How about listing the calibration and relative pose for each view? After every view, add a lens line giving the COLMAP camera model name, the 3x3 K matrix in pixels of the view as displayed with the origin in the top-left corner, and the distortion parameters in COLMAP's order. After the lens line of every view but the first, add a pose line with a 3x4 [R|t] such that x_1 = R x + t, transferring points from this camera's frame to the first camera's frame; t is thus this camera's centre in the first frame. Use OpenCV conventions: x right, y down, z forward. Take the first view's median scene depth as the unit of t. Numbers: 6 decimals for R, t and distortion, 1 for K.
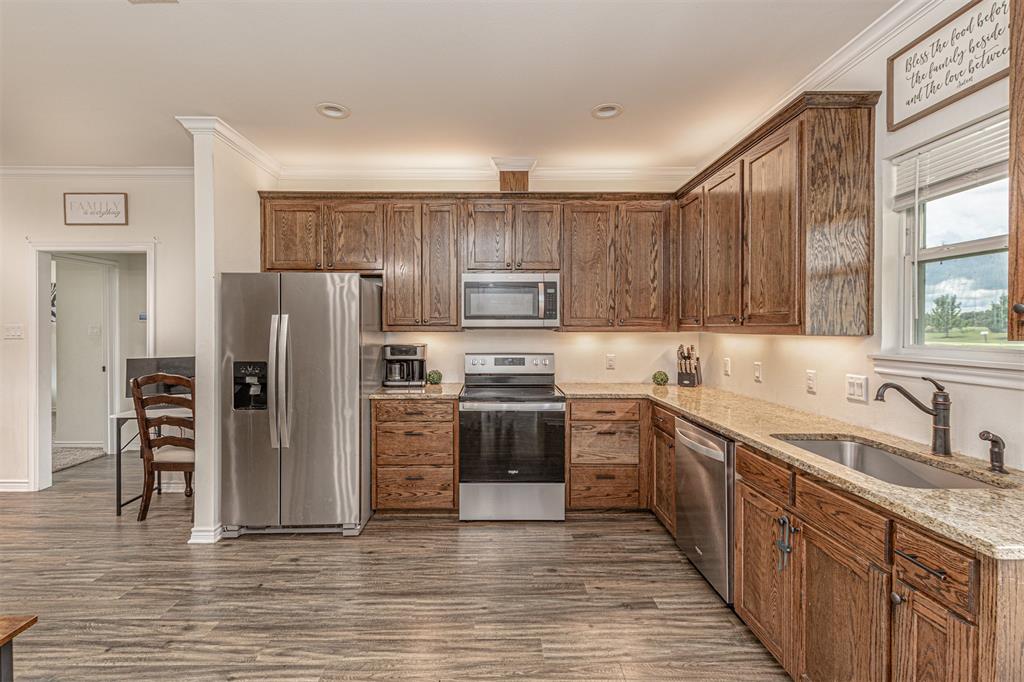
lens RADIAL K [[454.0, 0, 503.7], [0, 454.0, 329.3], [0, 0, 1]] dist [0.004119, -0.000493]
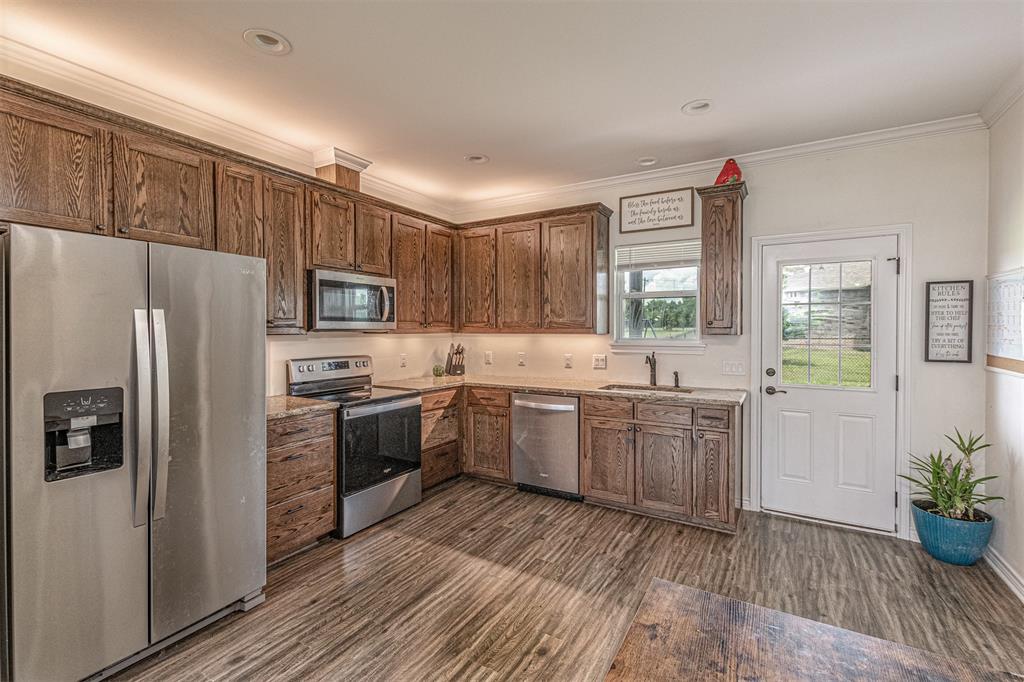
lens RADIAL K [[454.0, 0, 510.3], [0, 454.0, 333.6], [0, 0, 1]] dist [0.004119, -0.000493]
pose [[0.514770, -0.007496, 0.857296, -0.705110], [0.003494, 0.999972, 0.006645, -0.001181], [-0.857321, -0.000425, 0.514782, 0.230405]]
